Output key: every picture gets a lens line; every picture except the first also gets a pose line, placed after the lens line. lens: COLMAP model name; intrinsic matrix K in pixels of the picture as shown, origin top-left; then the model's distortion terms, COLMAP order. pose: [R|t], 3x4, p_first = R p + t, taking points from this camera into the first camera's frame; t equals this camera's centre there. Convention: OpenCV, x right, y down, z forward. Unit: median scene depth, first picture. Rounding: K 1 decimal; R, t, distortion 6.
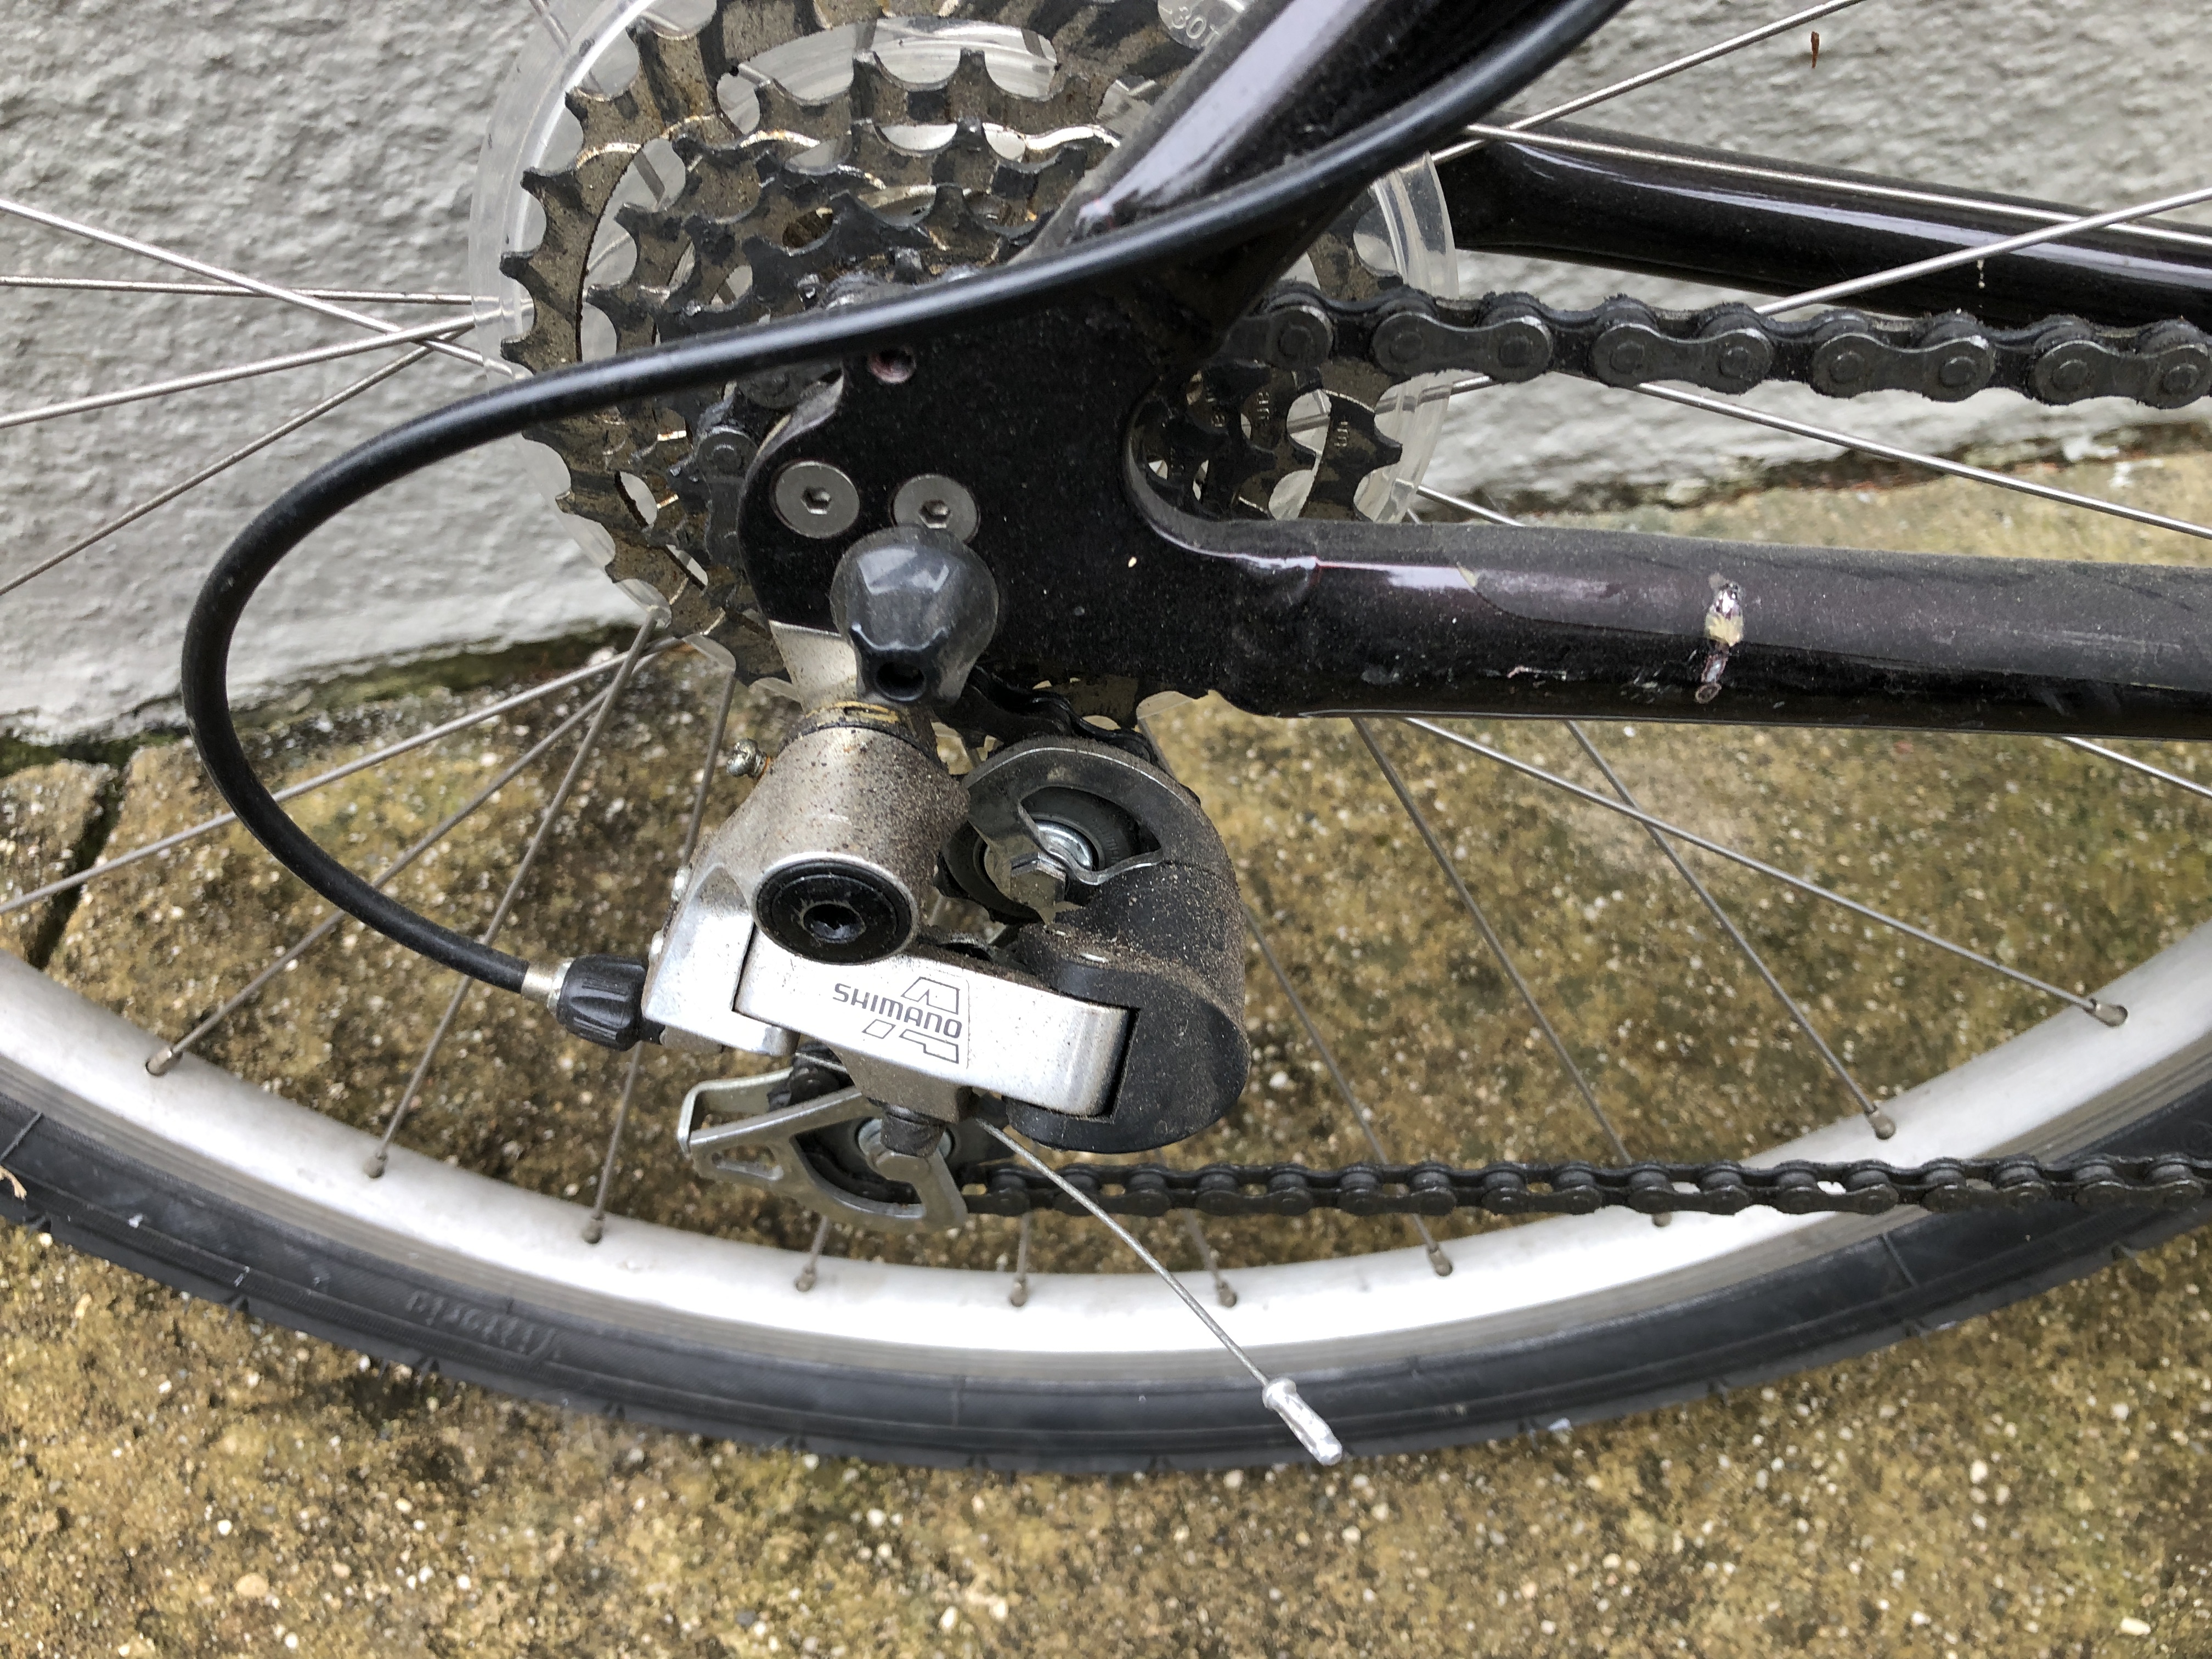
lens RADIAL K [[1795.5, 0, 1090.8], [0, 1795.5, 836.1], [0, 0, 1]] dist [-0.007196, 0.009451]
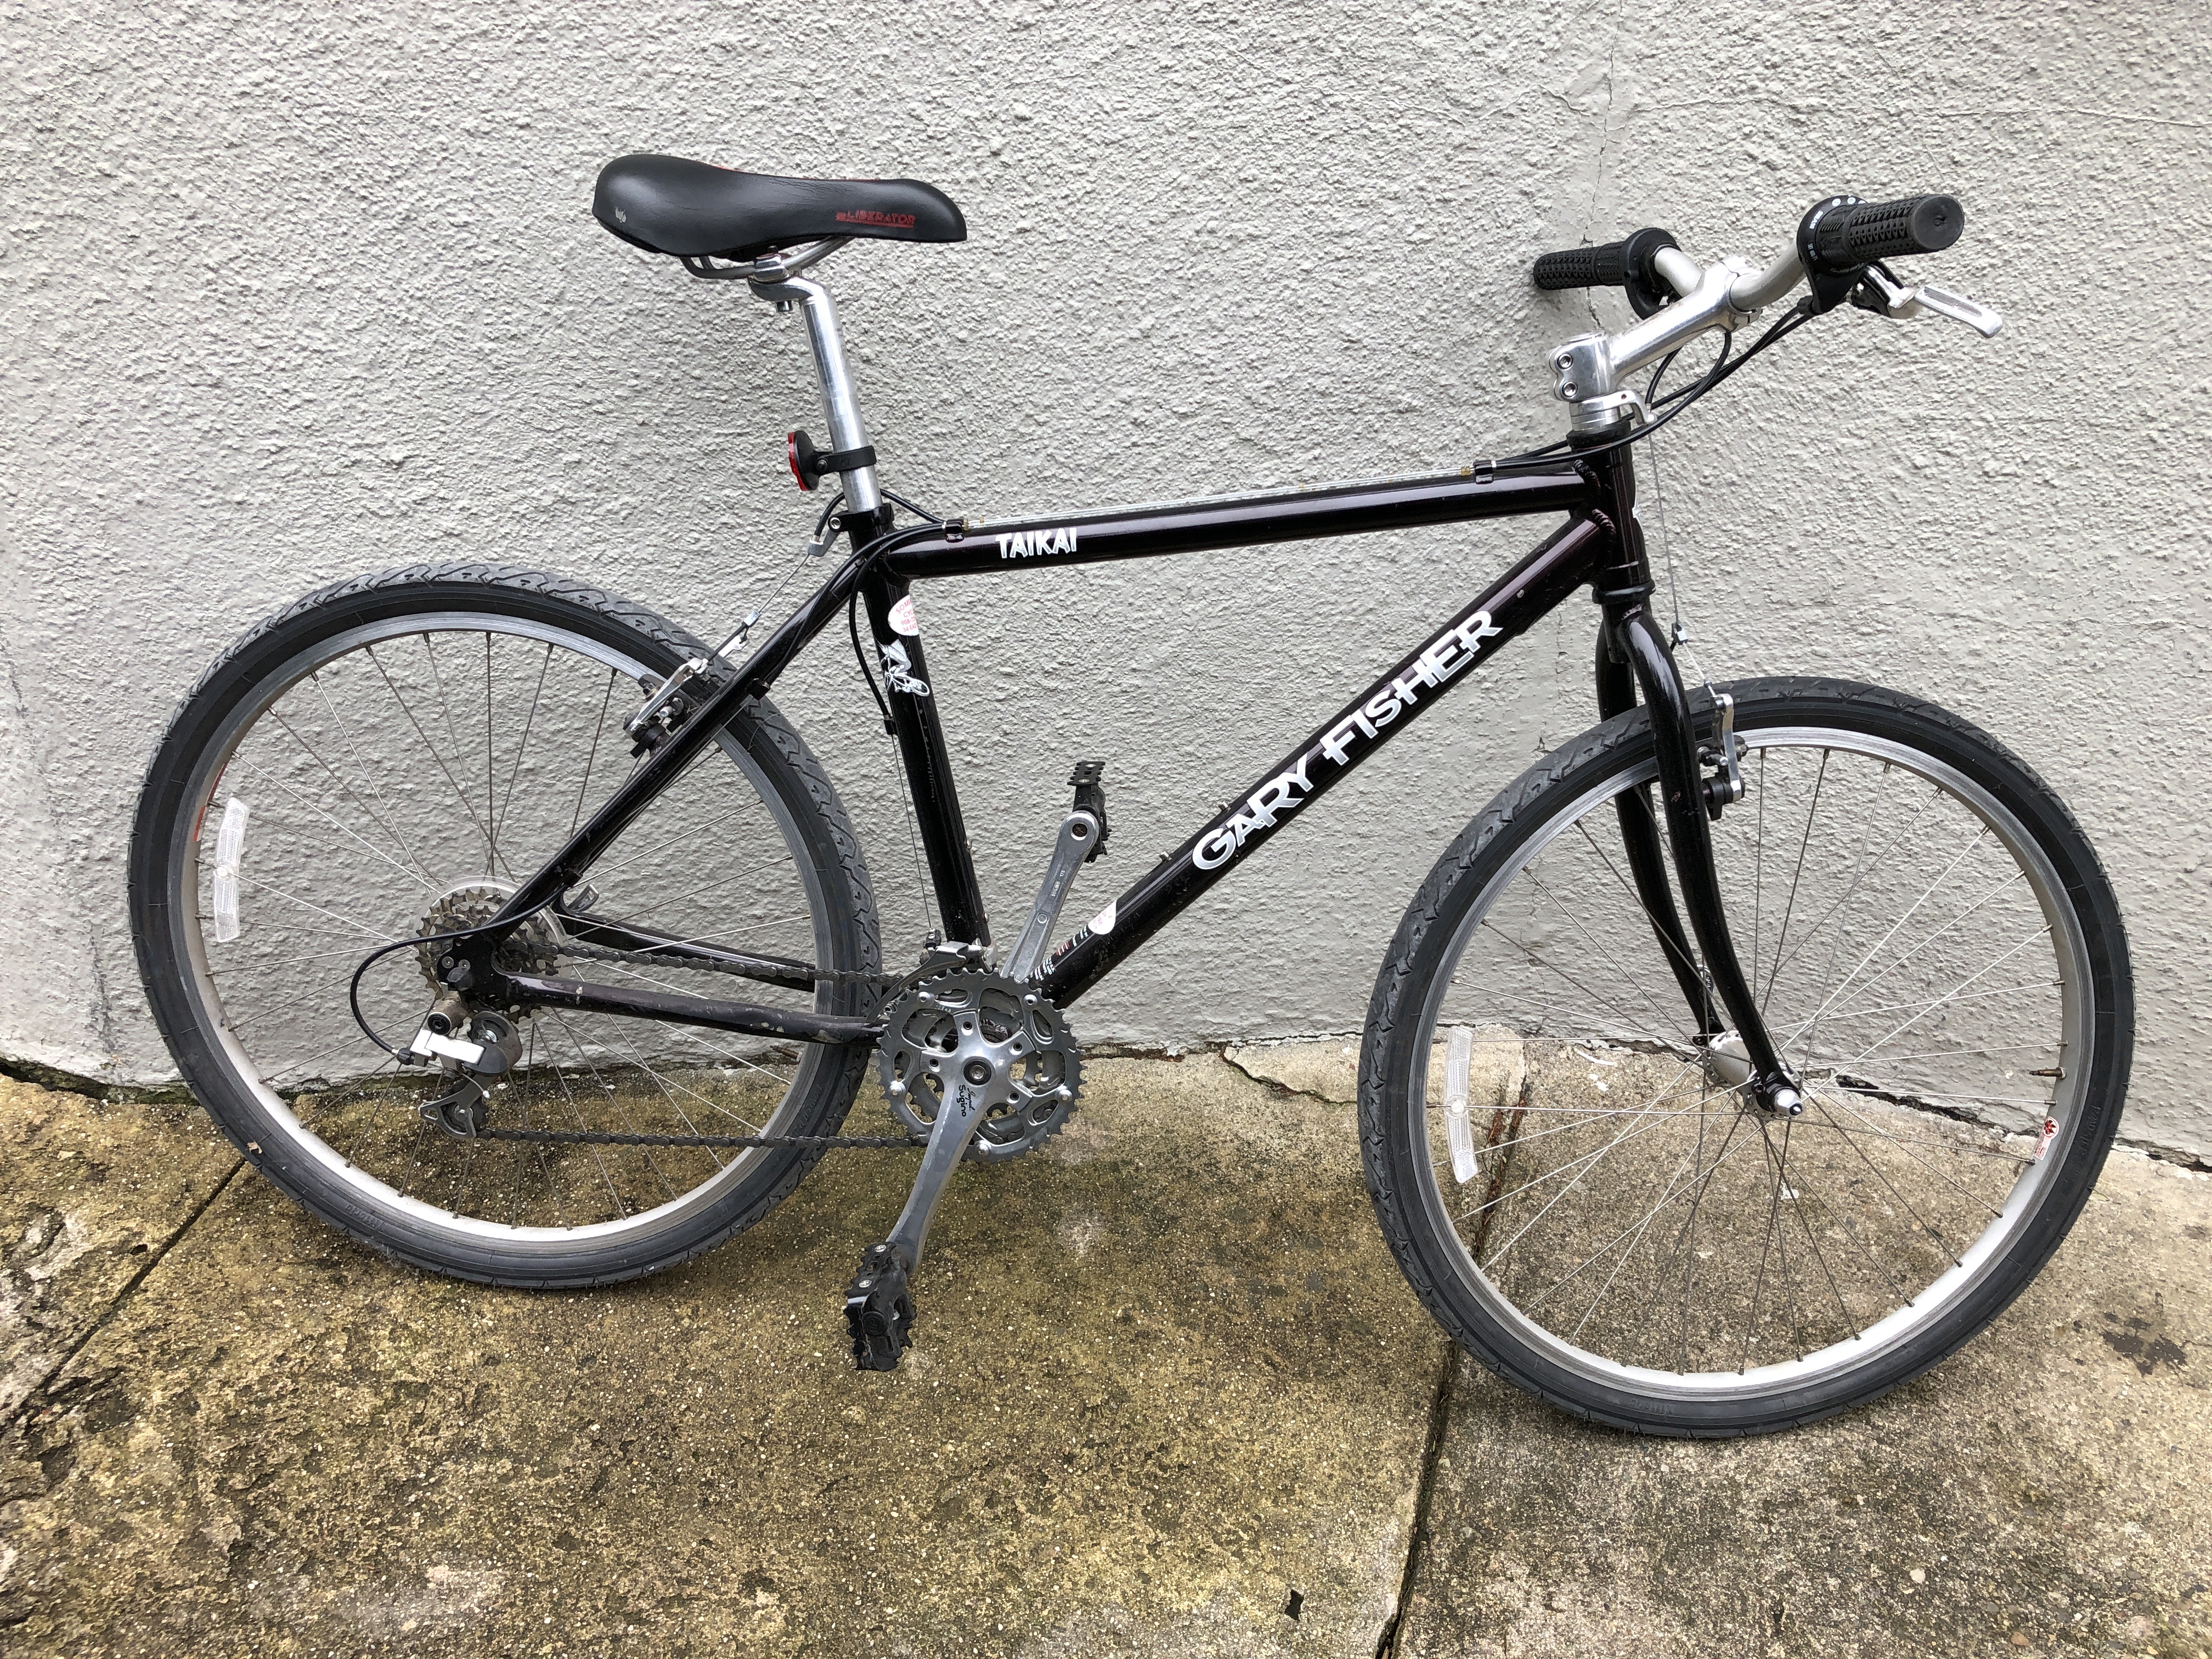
lens RADIAL K [[1795.5, 0, 1111.7], [0, 1795.5, 847.6], [0, 0, 1]] dist [-0.007196, 0.009451]
pose [[0.996871, 0.068015, -0.040283, 1.183491], [-0.078776, 0.897076, -0.434798, 0.993466], [0.006564, 0.436611, 0.899626, -2.417634]]
